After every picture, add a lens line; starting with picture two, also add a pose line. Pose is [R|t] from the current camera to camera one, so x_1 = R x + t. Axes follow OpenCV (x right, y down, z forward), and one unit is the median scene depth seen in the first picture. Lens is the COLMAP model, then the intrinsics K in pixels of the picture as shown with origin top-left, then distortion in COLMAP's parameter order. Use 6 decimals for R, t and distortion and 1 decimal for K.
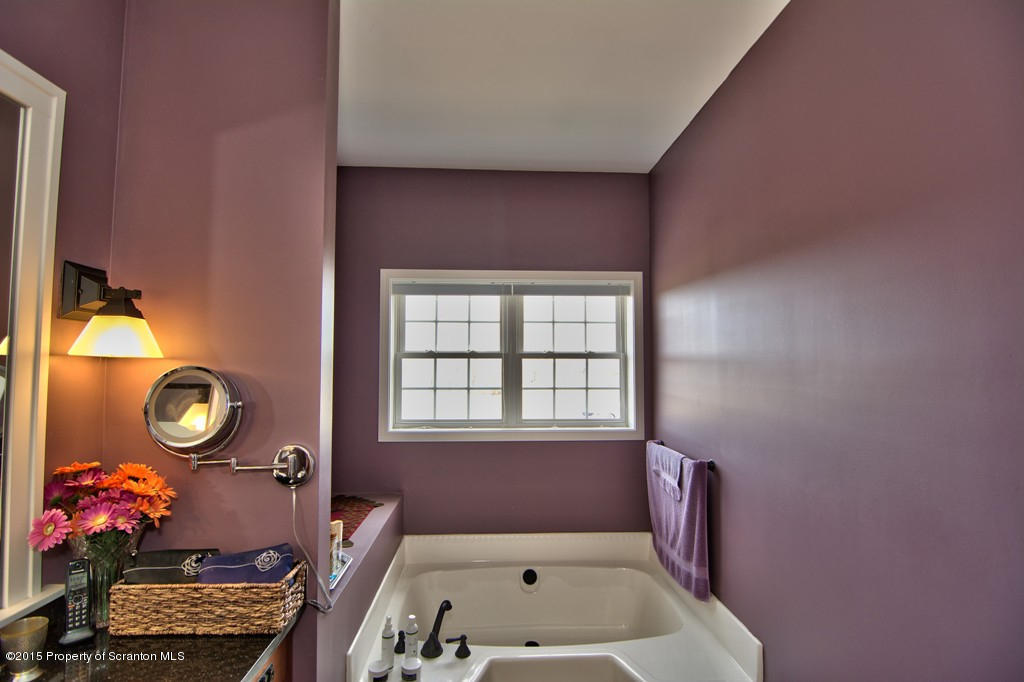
lens RADIAL K [[488.1, 0, 512.1], [0, 488.1, 343.8], [0, 0, 1]] dist [-0.010255, -0.007627]
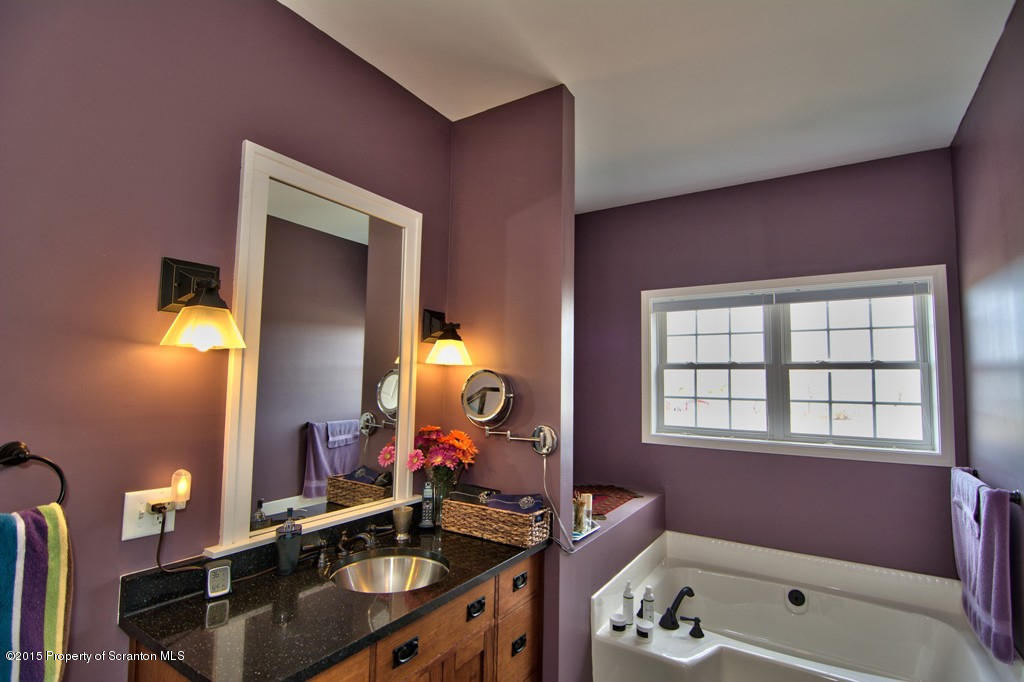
lens RADIAL K [[488.1, 0, 513.8], [0, 488.1, 342.1], [0, 0, 1]] dist [-0.010255, -0.007627]
pose [[0.812506, -0.035976, -0.581842, 0.196048], [0.013660, 0.998995, -0.042694, 0.014515], [0.582793, 0.026742, 0.812180, -0.133734]]
